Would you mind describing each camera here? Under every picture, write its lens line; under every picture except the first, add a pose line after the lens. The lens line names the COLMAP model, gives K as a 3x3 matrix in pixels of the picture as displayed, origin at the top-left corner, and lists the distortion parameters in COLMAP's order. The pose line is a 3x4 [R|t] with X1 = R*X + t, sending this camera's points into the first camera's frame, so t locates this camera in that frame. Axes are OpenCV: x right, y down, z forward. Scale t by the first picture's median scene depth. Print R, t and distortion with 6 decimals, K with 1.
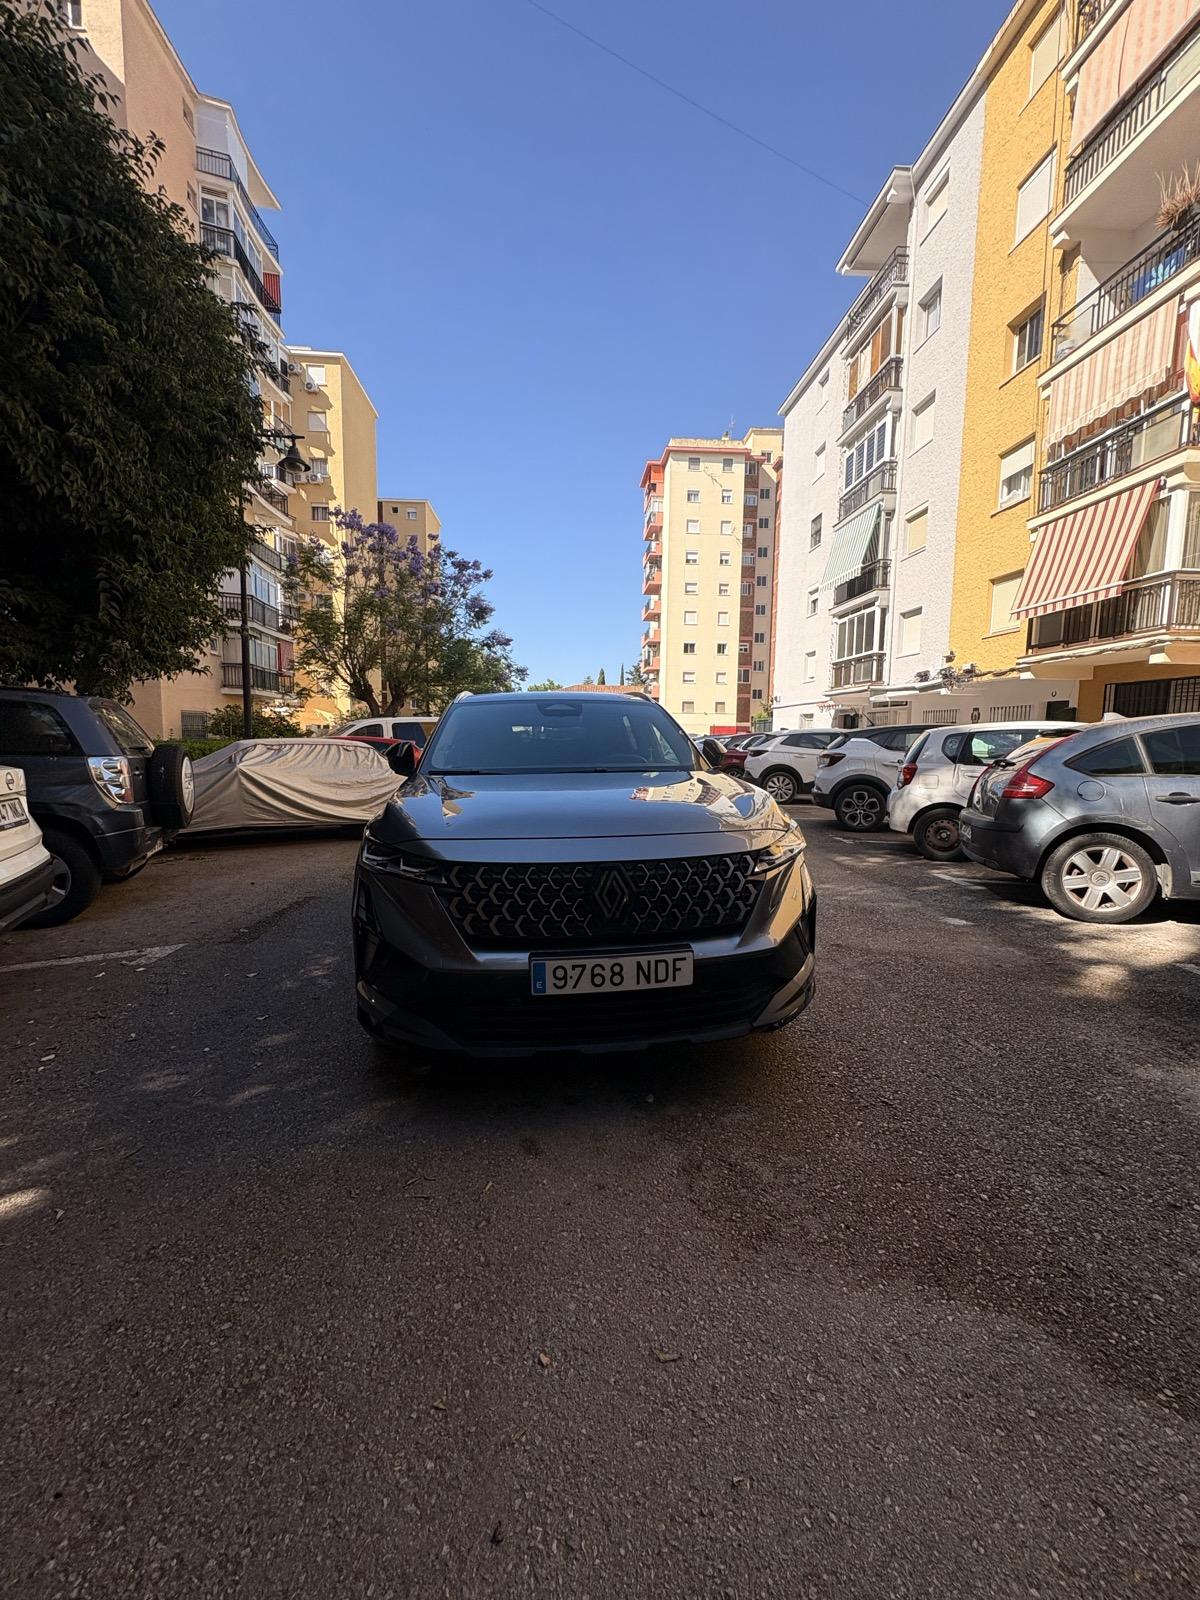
lens RADIAL K [[638.1, 0, 600.4], [0, 638.1, 797.3], [0, 0, 1]] dist [0.001216, -0.000188]
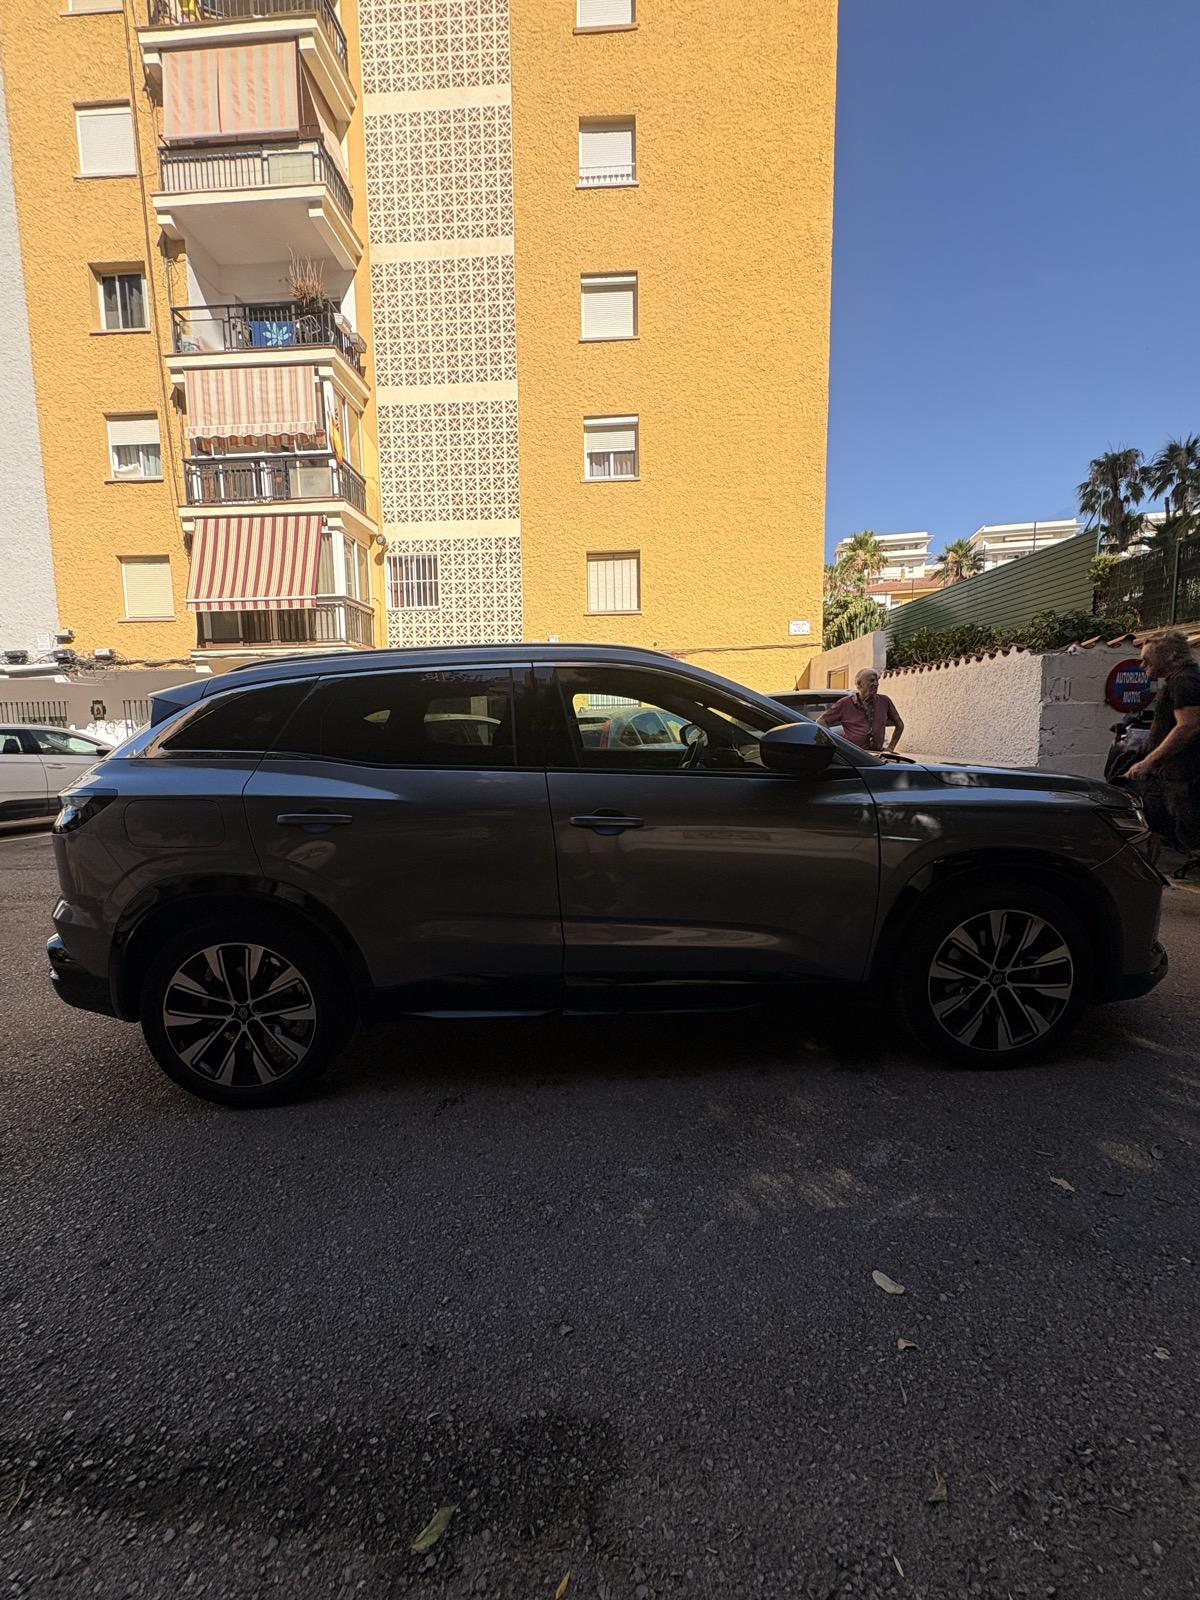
lens RADIAL K [[635.0, 0, 600.5], [0, 635.0, 799.6], [0, 0, 1]] dist [0.001288, -0.000195]
pose [[0.126701, -0.117942, 0.984904, -0.245869], [0.116034, 0.987852, 0.103368, -0.023241], [-0.985131, 0.101186, 0.138848, 0.288866]]
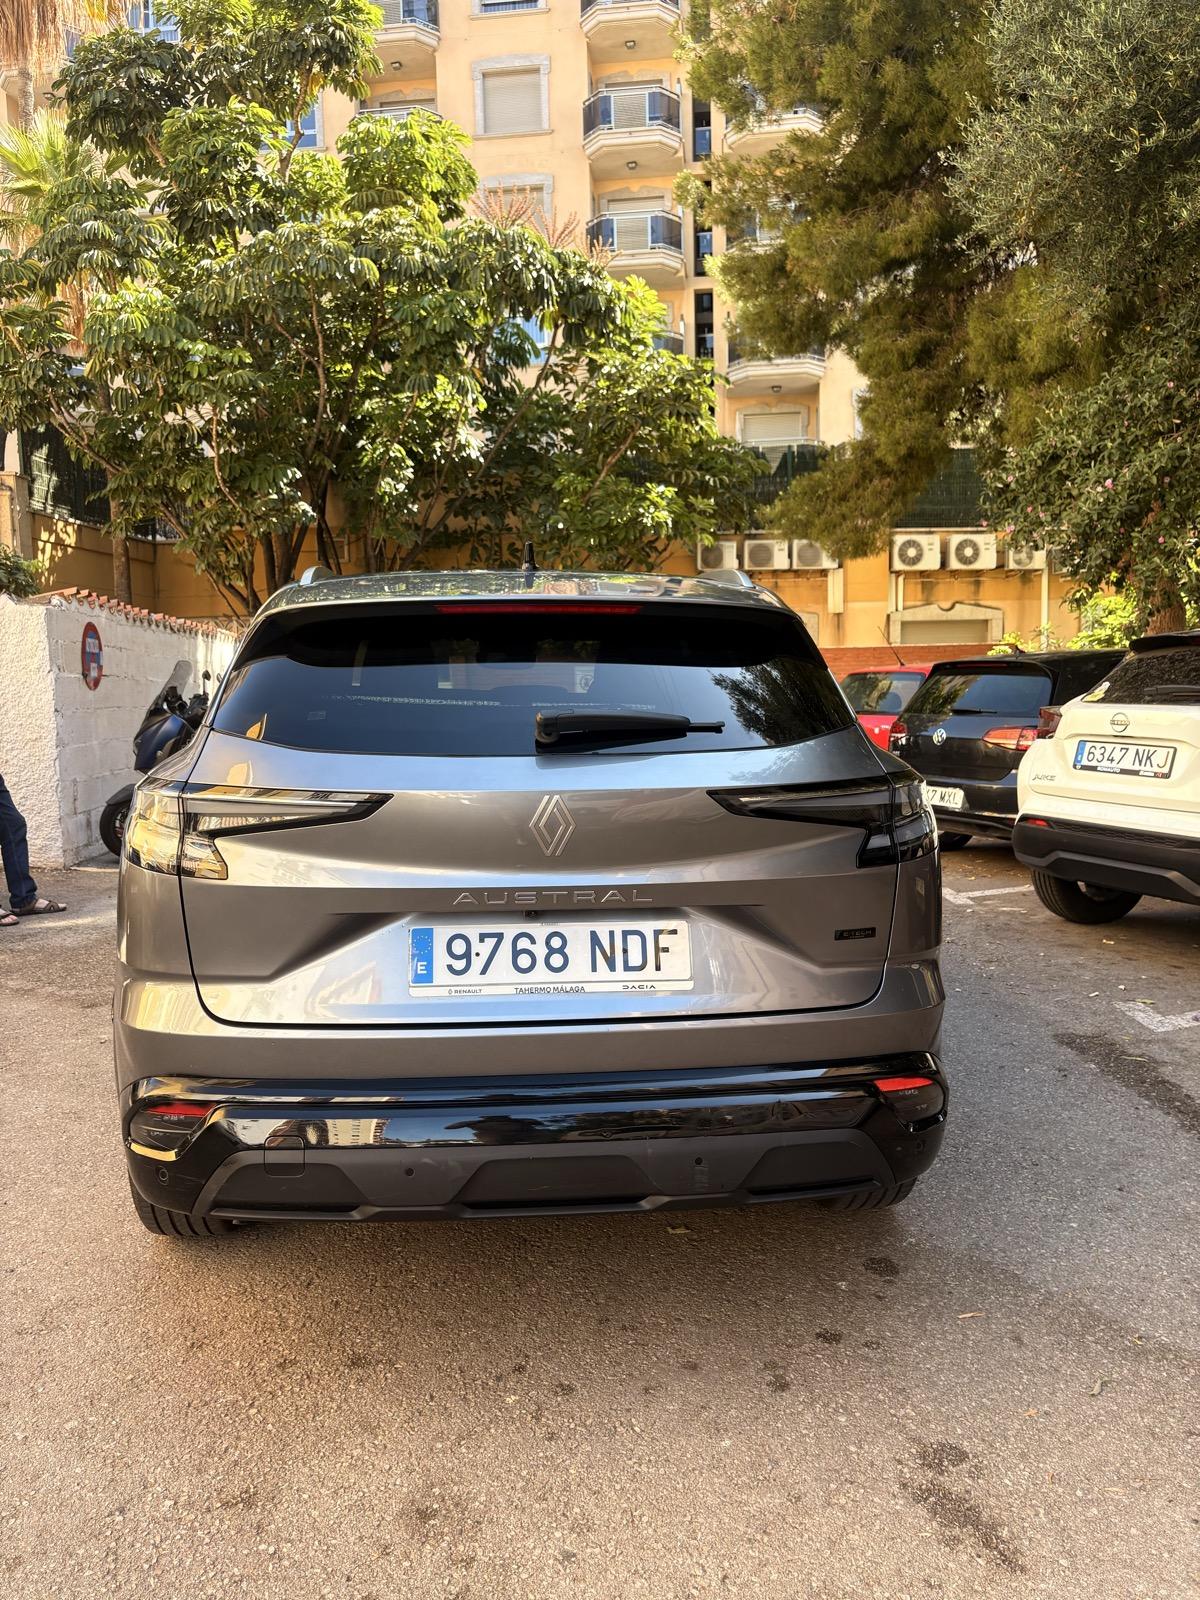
lens RADIAL K [[1233.5, 0, 585.0], [0, 1233.5, 799.2], [0, 0, 1]] dist [0.037641, -0.026158]
pose [[-0.998644, 0.006798, 0.051621, -0.056626], [0.016361, 0.982191, 0.187173, -0.061298], [-0.049429, 0.187763, -0.980970, 0.642437]]
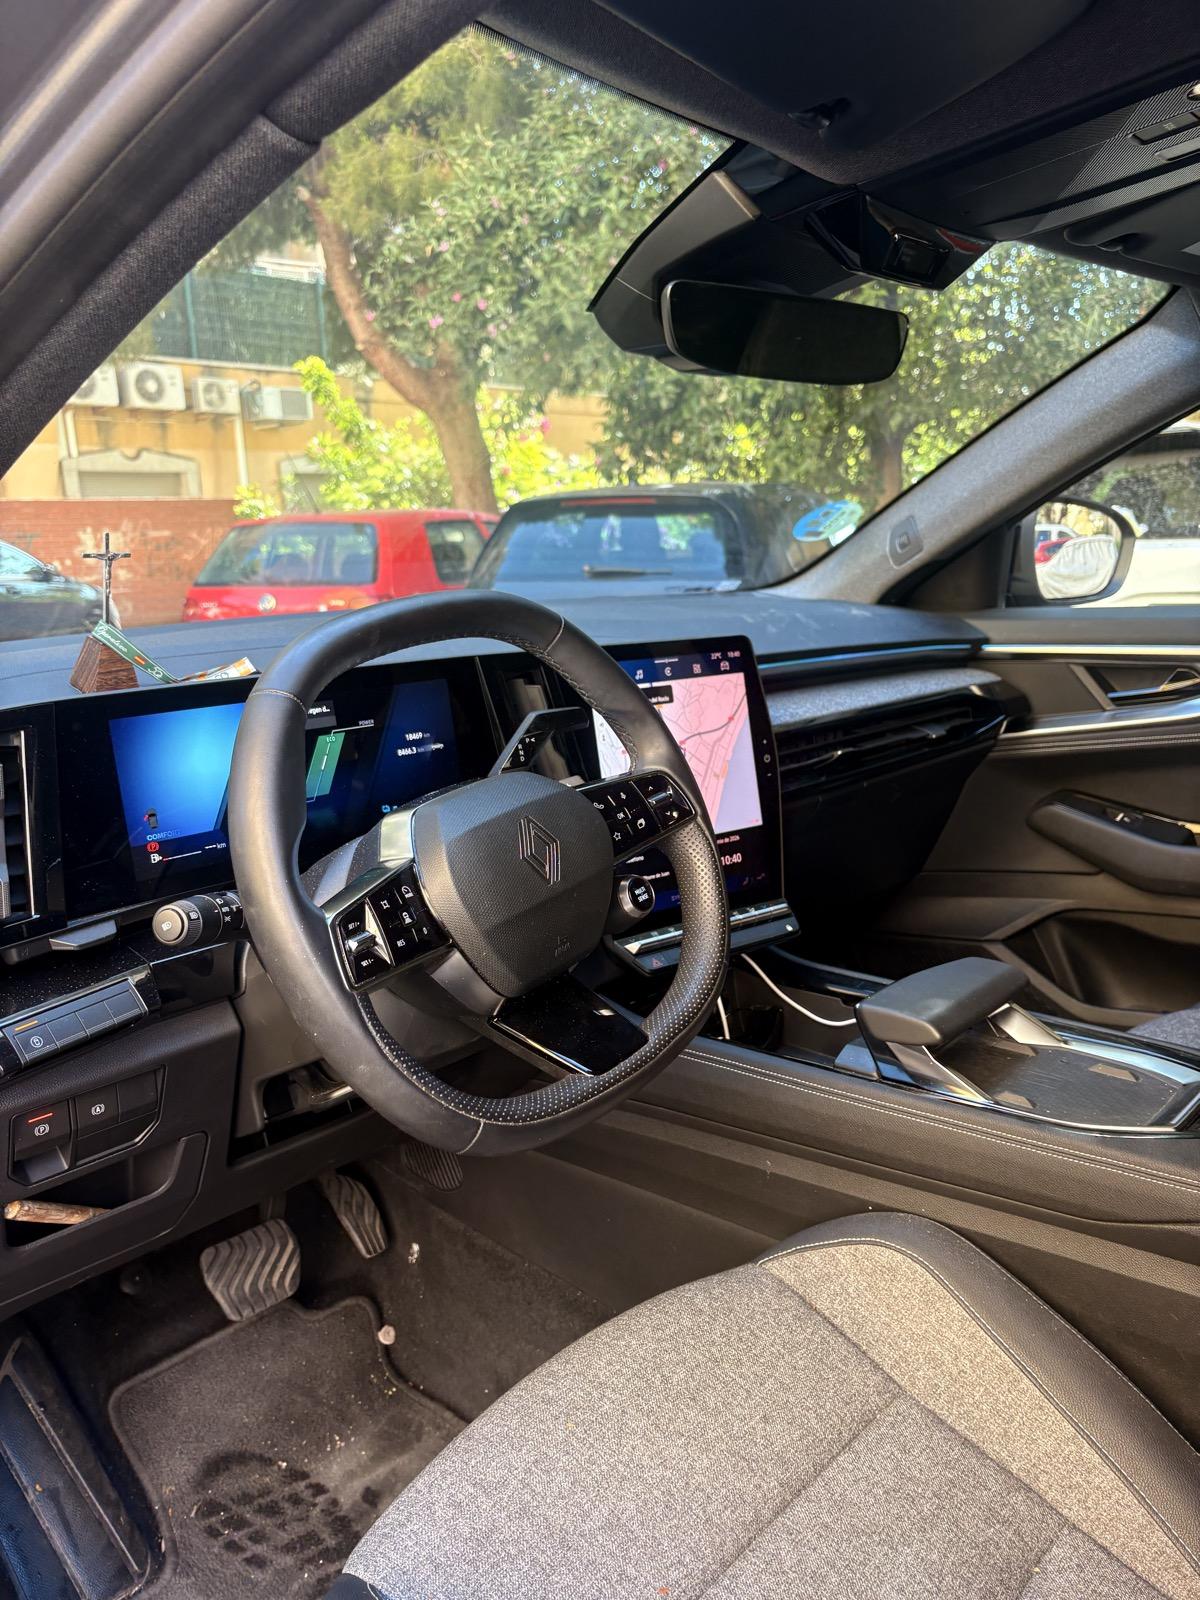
lens RADIAL K [[1214.8, 0, 604.4], [0, 1214.8, 800.9], [0, 0, 1]] dist [0.046862, -0.057492]
pose [[-0.762774, 0.157407, -0.627215, 0.047641], [-0.033876, 0.958865, 0.281835, -0.026529], [0.645777, 0.236224, -0.726065, 0.325374]]
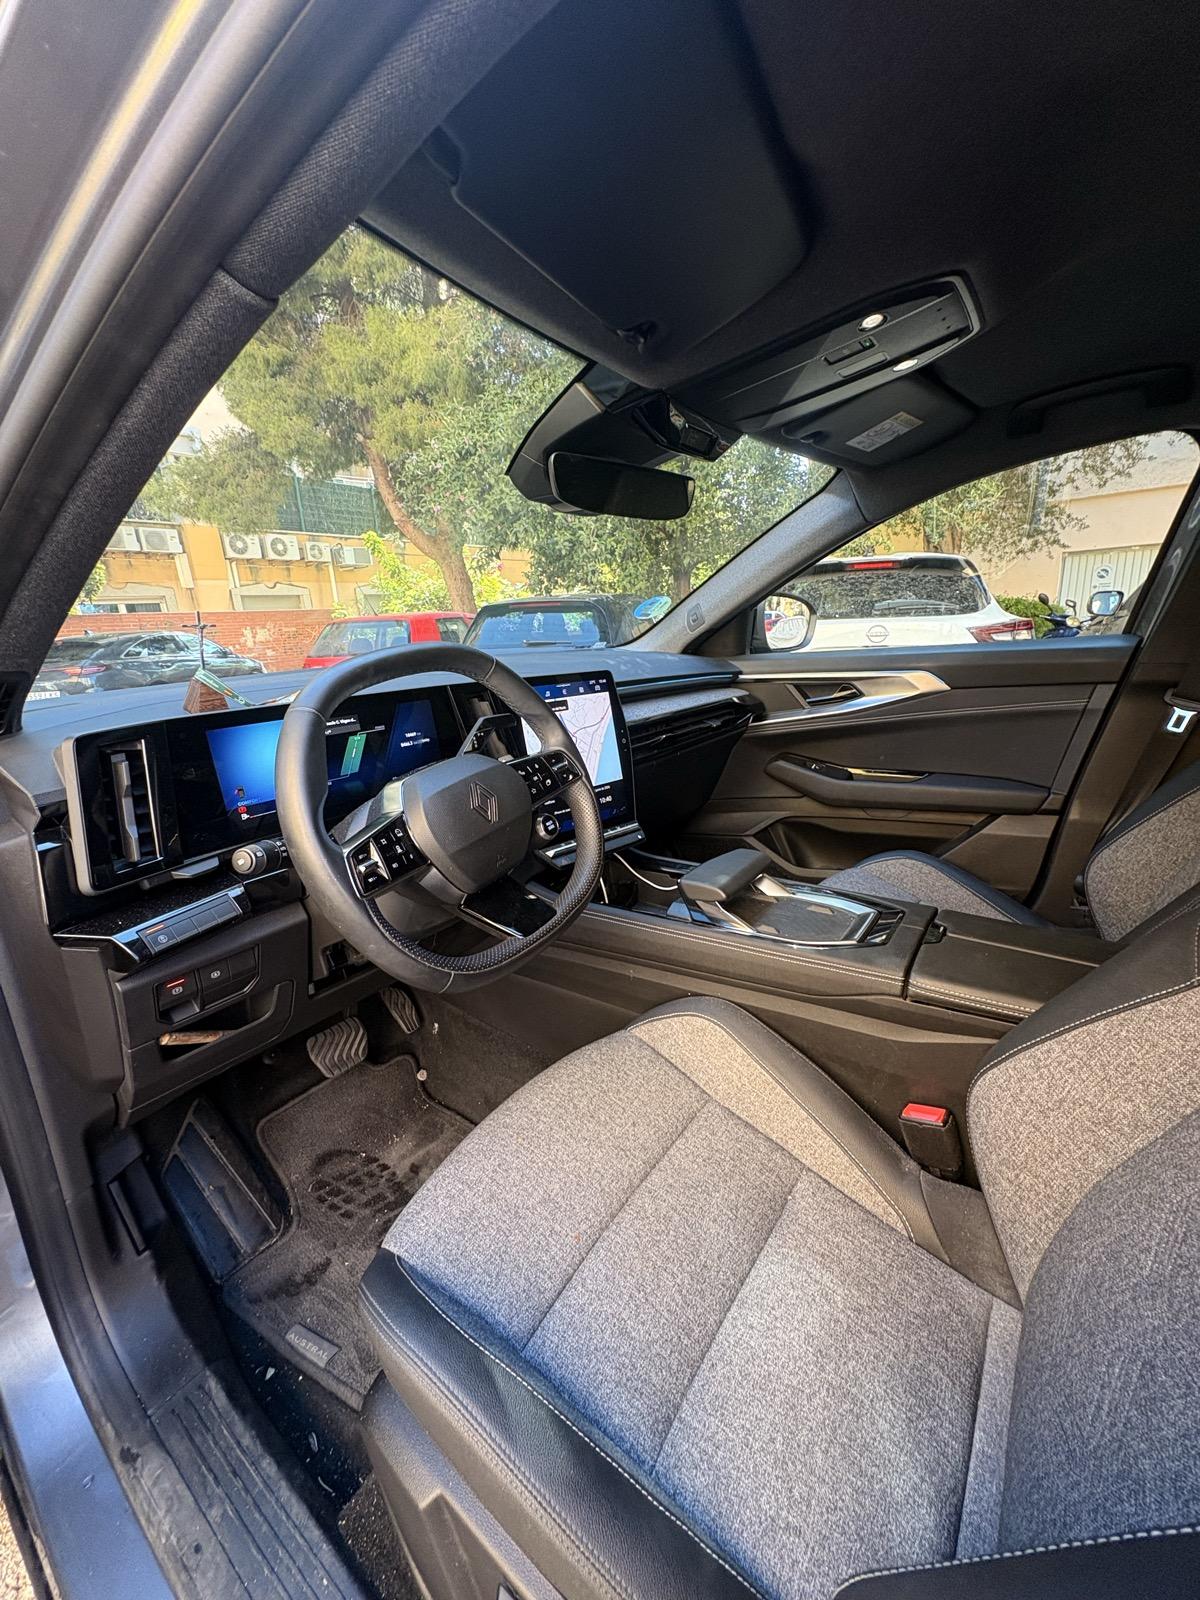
lens RADIAL K [[635.0, 0, 600.5], [0, 635.0, 799.6], [0, 0, 1]] dist [0.001288, -0.000195]
pose [[-0.695943, 0.221776, -0.682992, 0.041013], [-0.022505, 0.943911, 0.329431, -0.024313], [0.717744, 0.244636, -0.651917, 0.320071]]
